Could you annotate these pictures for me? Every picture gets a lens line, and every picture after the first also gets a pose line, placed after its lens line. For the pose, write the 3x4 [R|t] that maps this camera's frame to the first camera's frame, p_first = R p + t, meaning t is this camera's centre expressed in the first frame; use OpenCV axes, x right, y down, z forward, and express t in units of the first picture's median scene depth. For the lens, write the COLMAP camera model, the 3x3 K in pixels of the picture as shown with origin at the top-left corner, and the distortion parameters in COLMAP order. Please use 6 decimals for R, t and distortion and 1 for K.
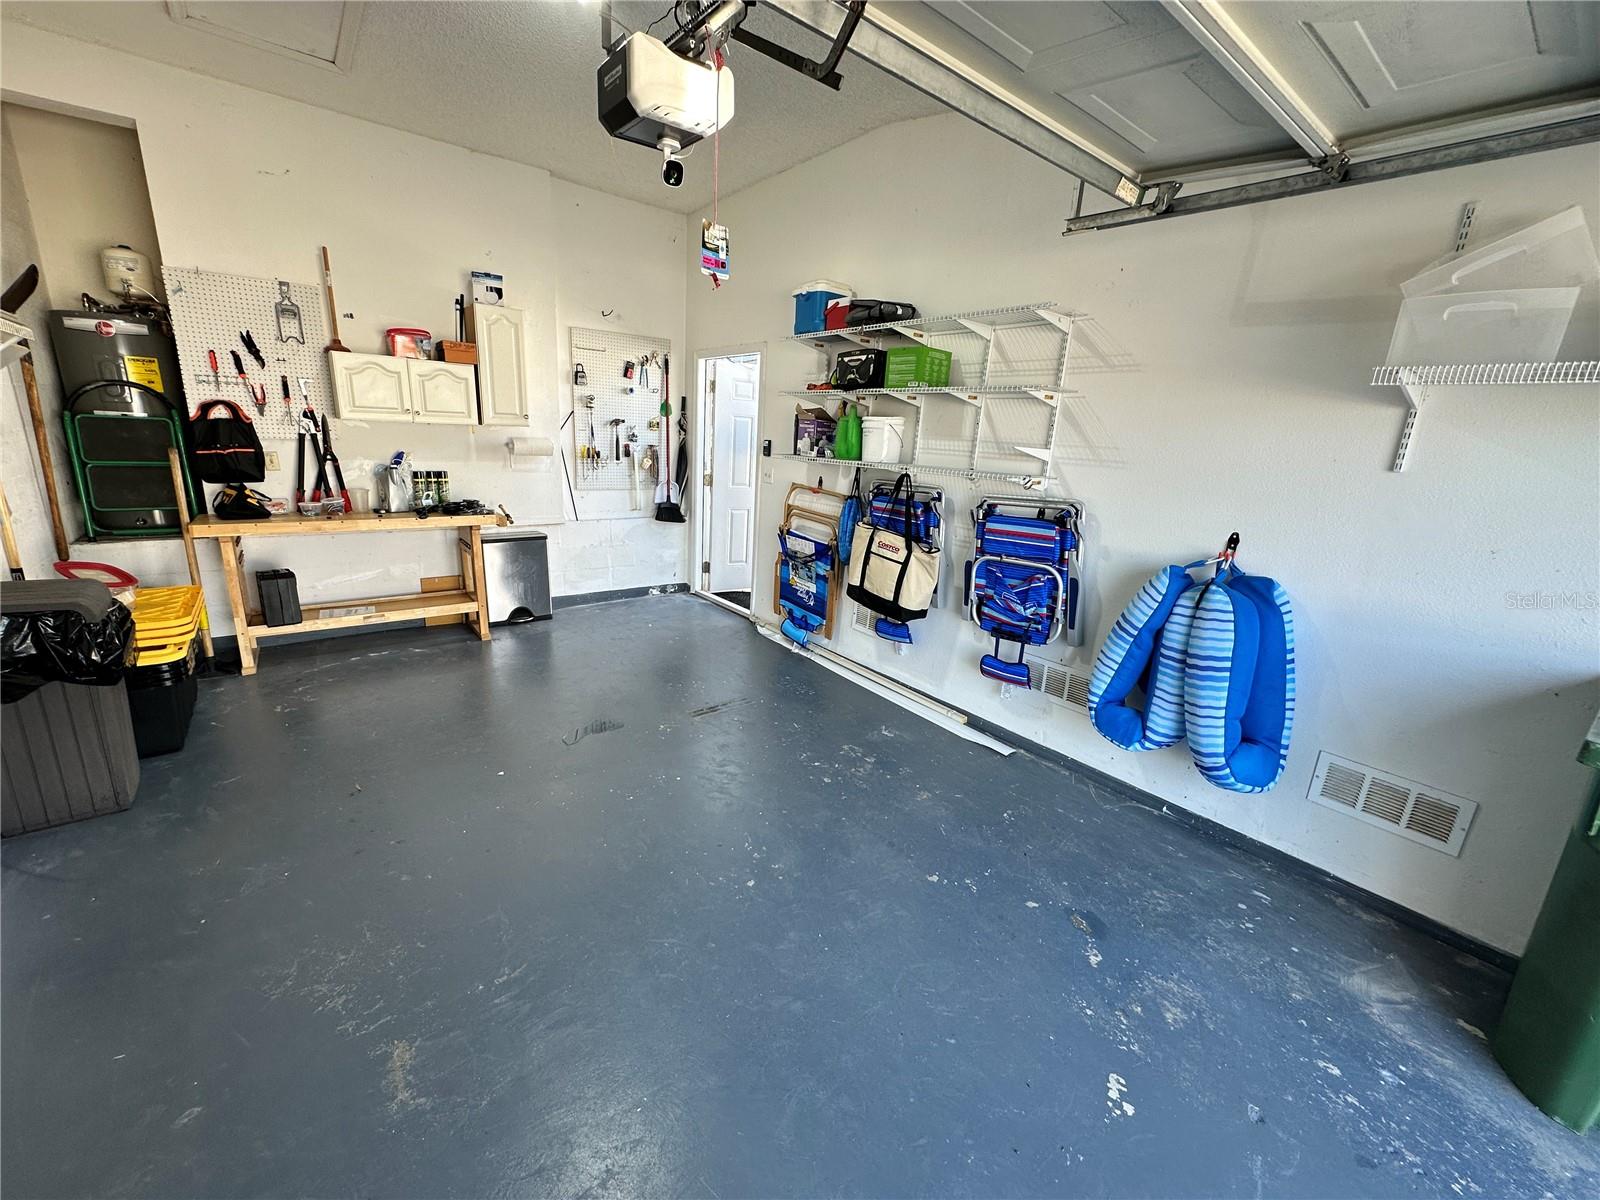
lens RADIAL K [[637.8, 0, 806.3], [0, 637.8, 597.9], [0, 0, 1]] dist [-0.003413, 0.000722]
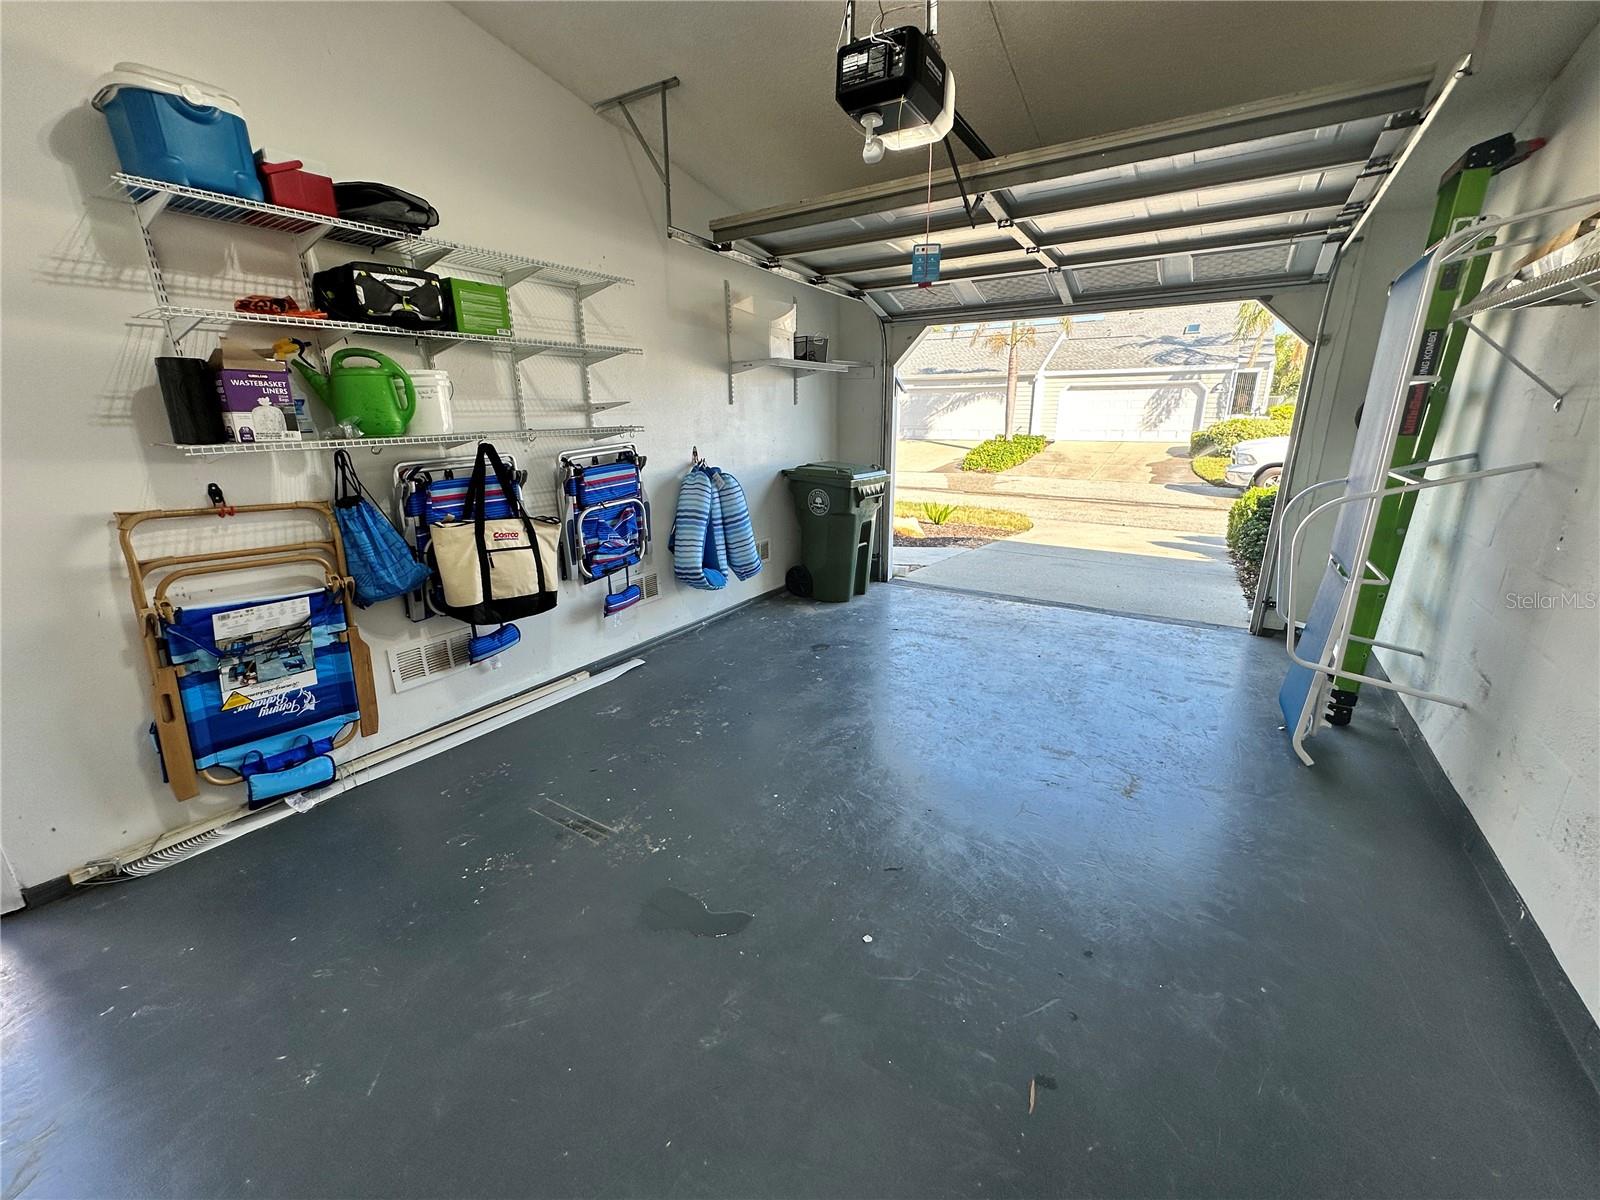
lens RADIAL K [[637.8, 0, 803.3], [0, 637.8, 596.2], [0, 0, 1]] dist [-0.003413, 0.000722]
pose [[-0.325748, -0.314059, 0.891771, -0.725344], [0.228826, 0.888986, 0.396665, -0.242204], [-0.917348, 0.333273, -0.217720, 0.842080]]
